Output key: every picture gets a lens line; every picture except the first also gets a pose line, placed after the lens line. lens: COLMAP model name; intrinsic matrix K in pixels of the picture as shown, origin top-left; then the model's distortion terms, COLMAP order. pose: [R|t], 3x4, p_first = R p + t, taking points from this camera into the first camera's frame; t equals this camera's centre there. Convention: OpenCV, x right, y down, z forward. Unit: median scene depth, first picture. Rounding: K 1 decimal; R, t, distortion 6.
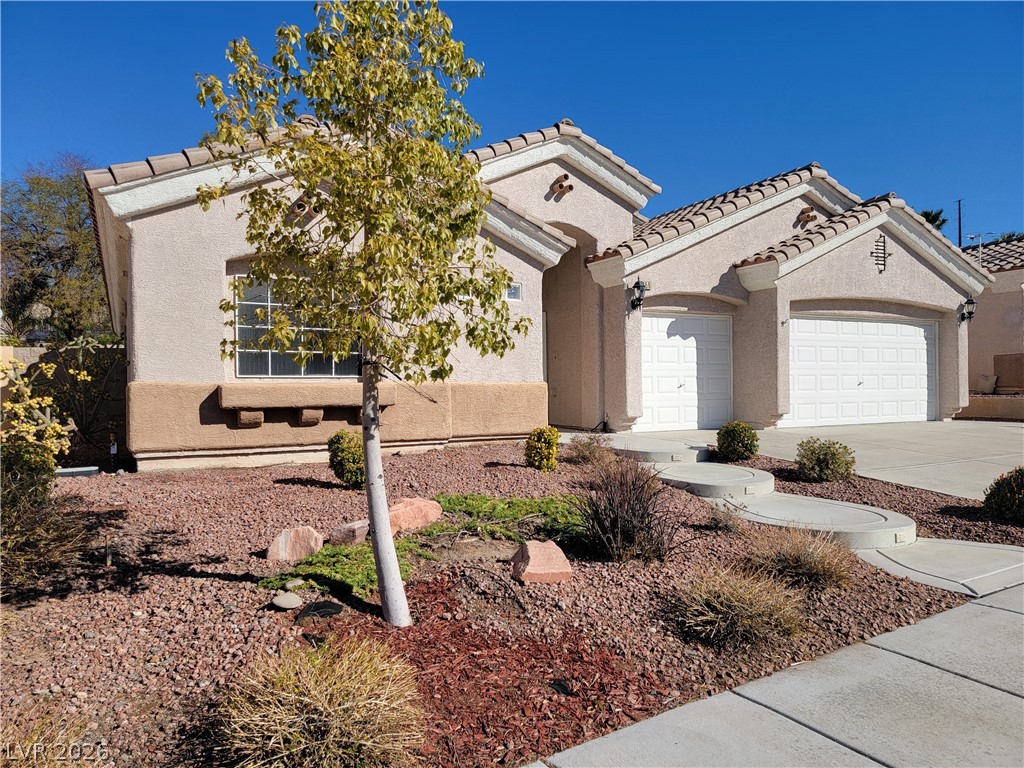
lens RADIAL K [[717.3, 0, 512.0], [0, 717.3, 384.0], [0, 0, 1]] dist [0.096286, -0.071240]
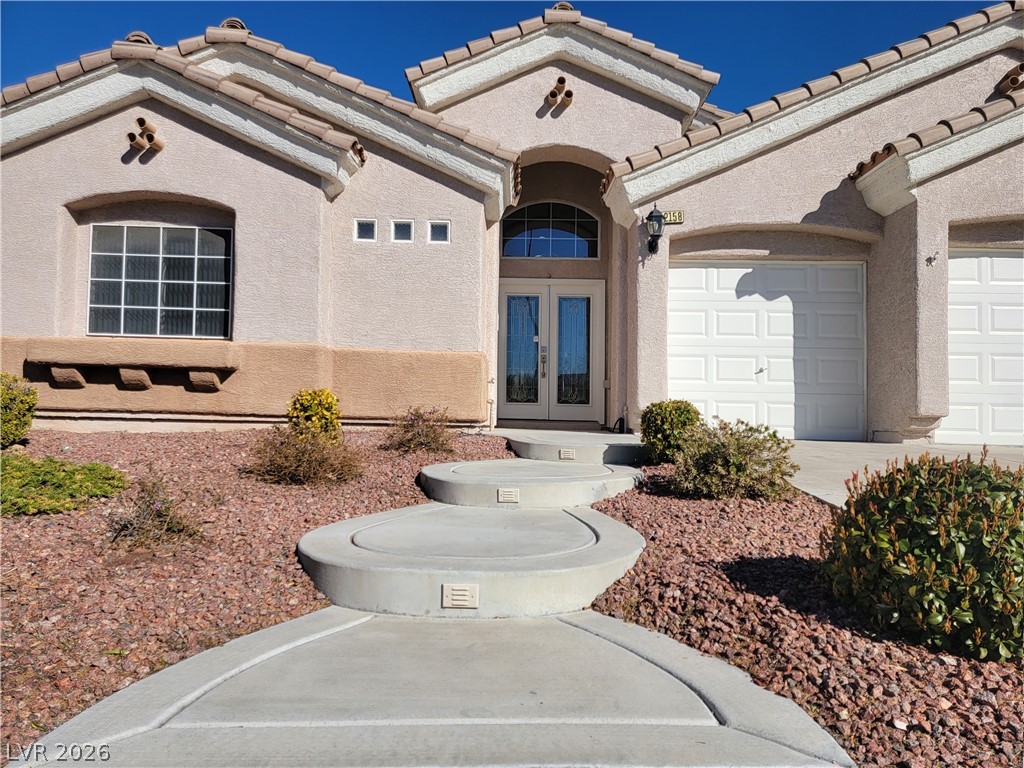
lens RADIAL K [[717.3, 0, 512.0], [0, 717.3, 384.0], [0, 0, 1]] dist [0.096286, -0.071240]
pose [[0.870892, 0.006031, -0.491437, 0.389410], [-0.031424, 0.998562, -0.043433, 0.054920], [0.490468, 0.053269, 0.869829, 0.339743]]
